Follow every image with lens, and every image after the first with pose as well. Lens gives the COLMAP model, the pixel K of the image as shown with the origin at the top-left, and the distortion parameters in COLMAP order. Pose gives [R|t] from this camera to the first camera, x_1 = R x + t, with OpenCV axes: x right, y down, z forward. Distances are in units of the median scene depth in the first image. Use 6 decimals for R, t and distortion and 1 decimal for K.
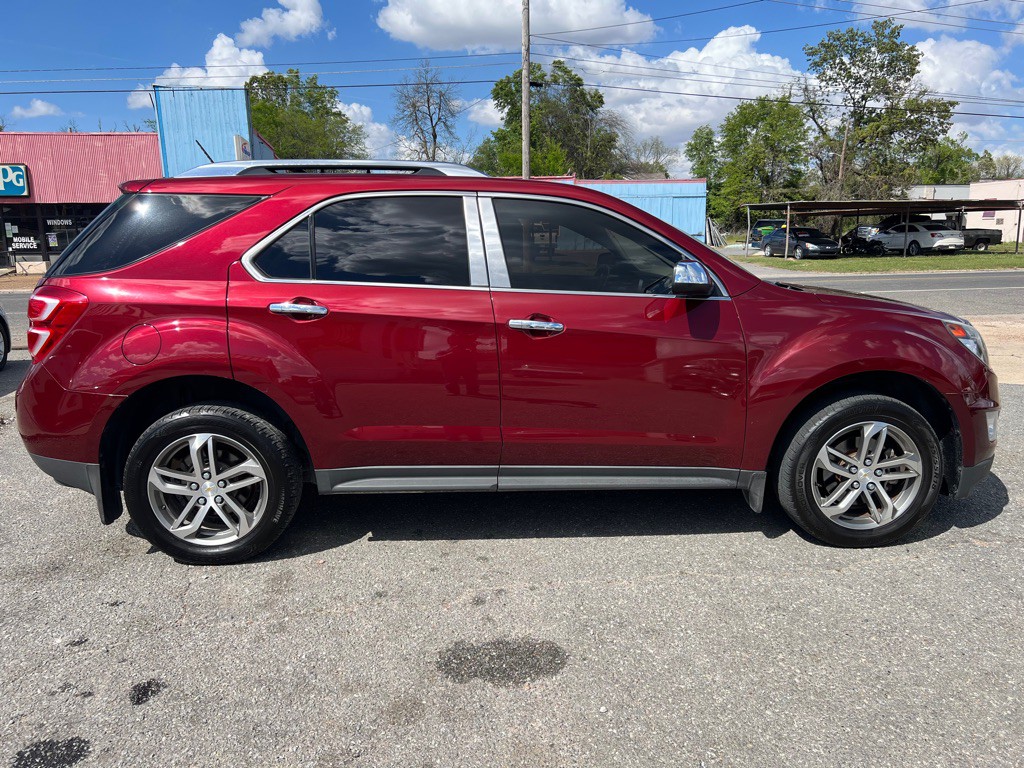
lens RADIAL K [[774.0, 0, 512.4], [0, 774.0, 384.4], [0, 0, 1]] dist [0.049613, -0.051798]
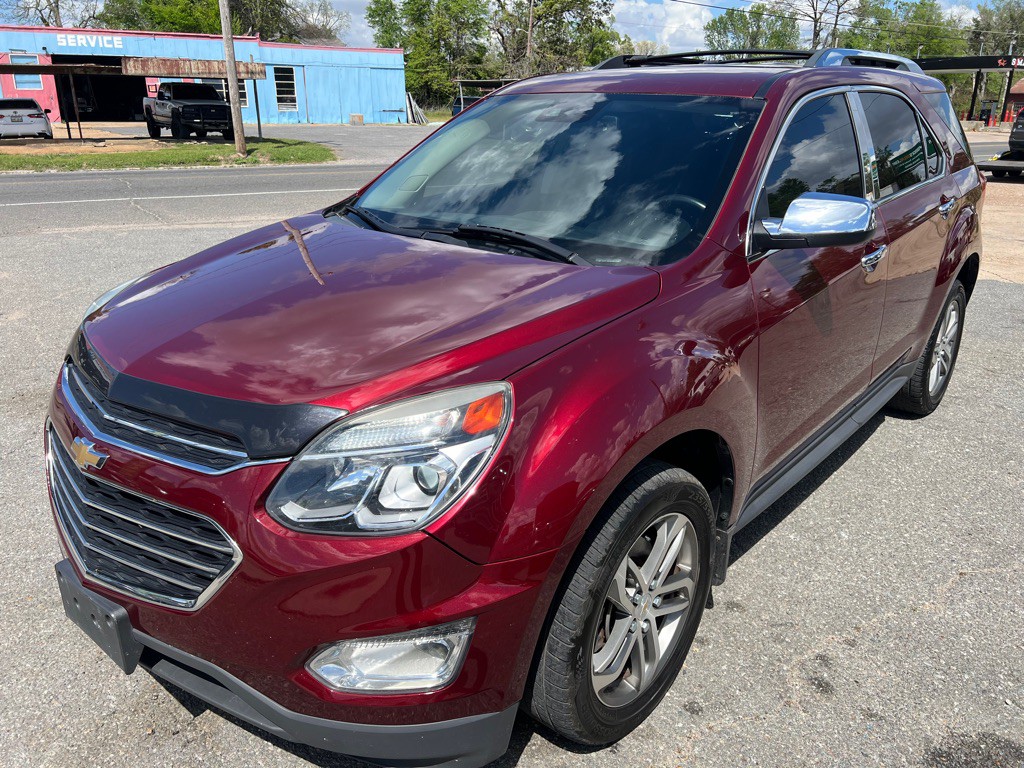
lens RADIAL K [[769.9, 0, 516.0], [0, 769.9, 386.5], [0, 0, 1]] dist [0.053720, -0.058137]
pose [[0.917065, -0.116048, 0.381477, -0.053453], [0.056017, 0.984719, 0.164895, -0.012219], [-0.394784, -0.129851, 0.909552, 0.049156]]
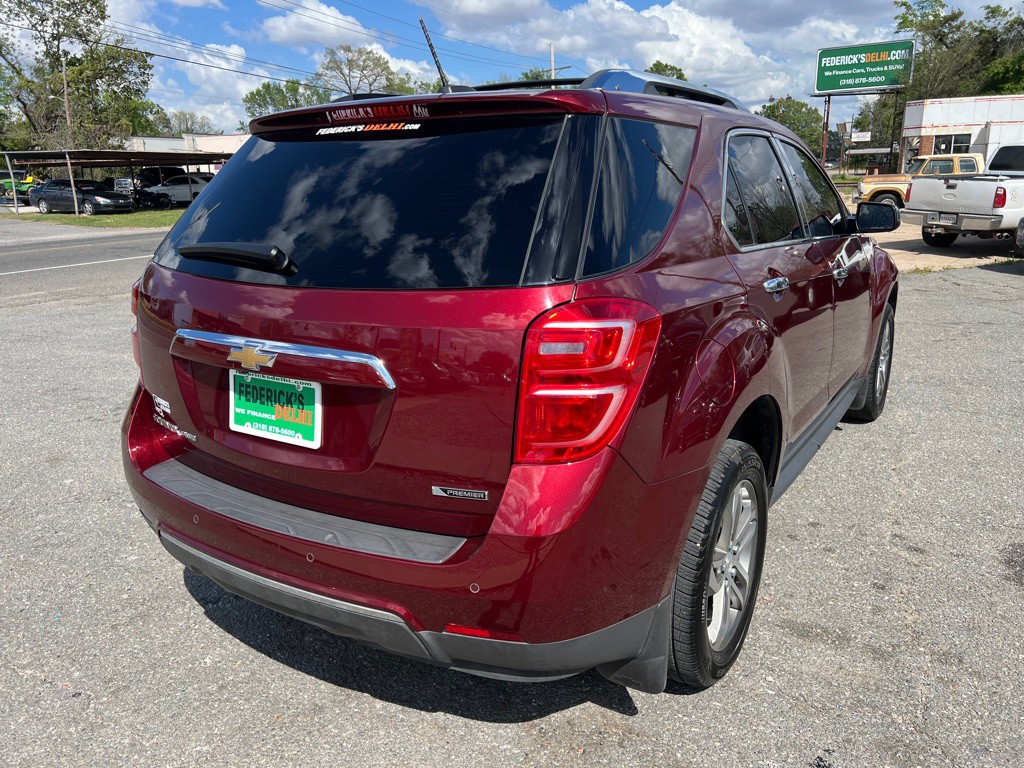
lens RADIAL K [[768.1, 0, 516.8], [0, 768.1, 385.8], [0, 0, 1]] dist [0.063821, -0.073132]
pose [[0.578340, -0.217705, 0.786211, -0.107530], [0.169639, 0.974762, 0.145129, -0.015955], [-0.797963, 0.049439, 0.600675, 0.078864]]
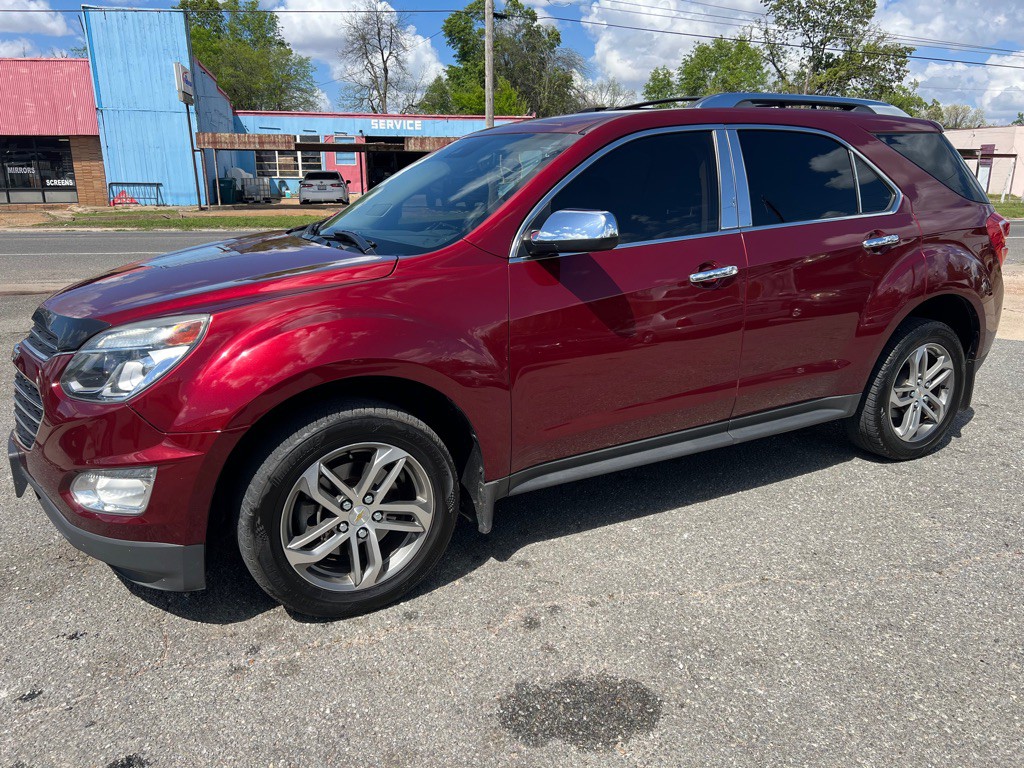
lens RADIAL K [[773.6, 0, 515.5], [0, 773.6, 383.0], [0, 0, 1]] dist [0.055208, -0.061224]
pose [[0.997899, -0.002204, 0.064756, -0.011196], [-0.002163, 0.997732, 0.067279, -0.002912], [-0.064757, -0.067277, 0.995631, 0.019683]]
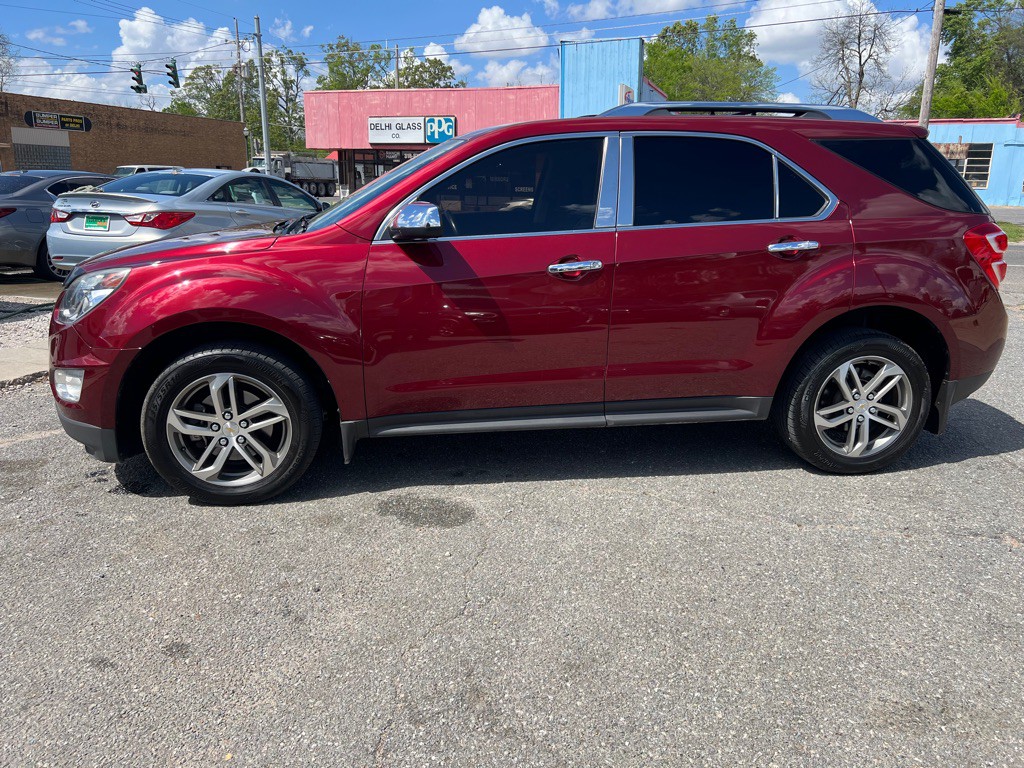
lens RADIAL K [[774.5, 0, 513.1], [0, 774.5, 375.1], [0, 0, 1]] dist [0.050795, -0.055335]
pose [[0.873876, 0.141812, -0.465005, 0.056791], [-0.117828, 0.989773, 0.080418, 0.001621], [0.471654, -0.015485, 0.881648, -0.002959]]
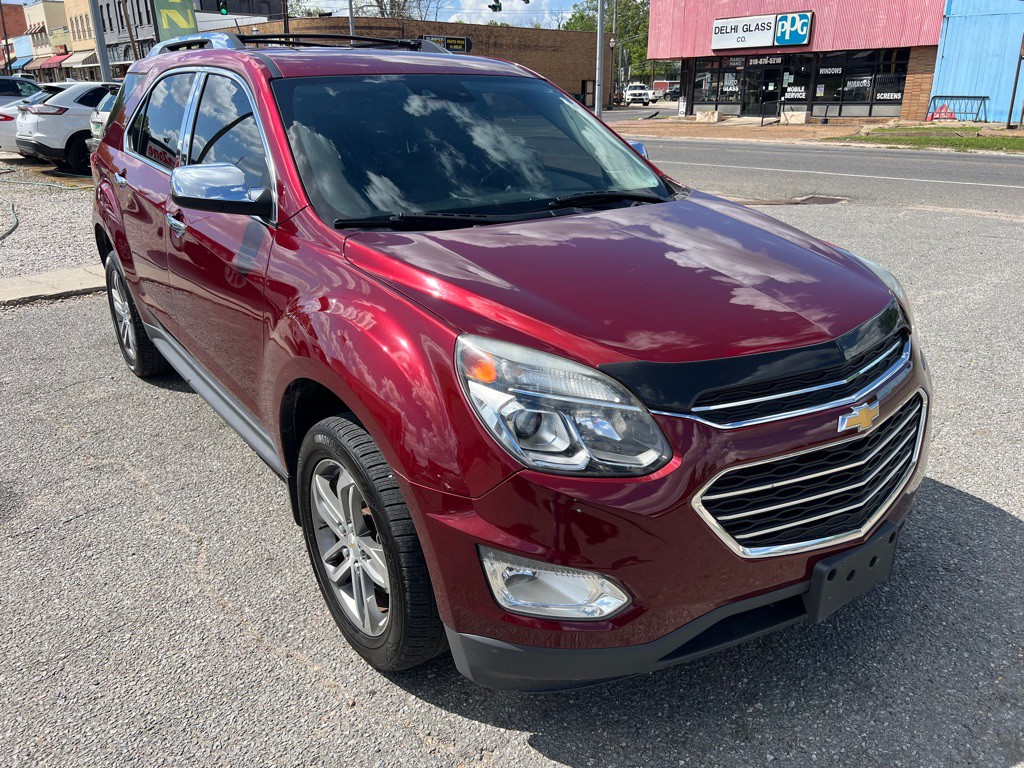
lens RADIAL K [[773.2, 0, 500.9], [0, 773.2, 387.7], [0, 0, 1]] dist [0.054236, -0.058528]
pose [[0.536993, 0.307642, -0.785491, 0.107923], [-0.157422, 0.951320, 0.264969, -0.020706], [0.828769, -0.018633, 0.559281, 0.084837]]
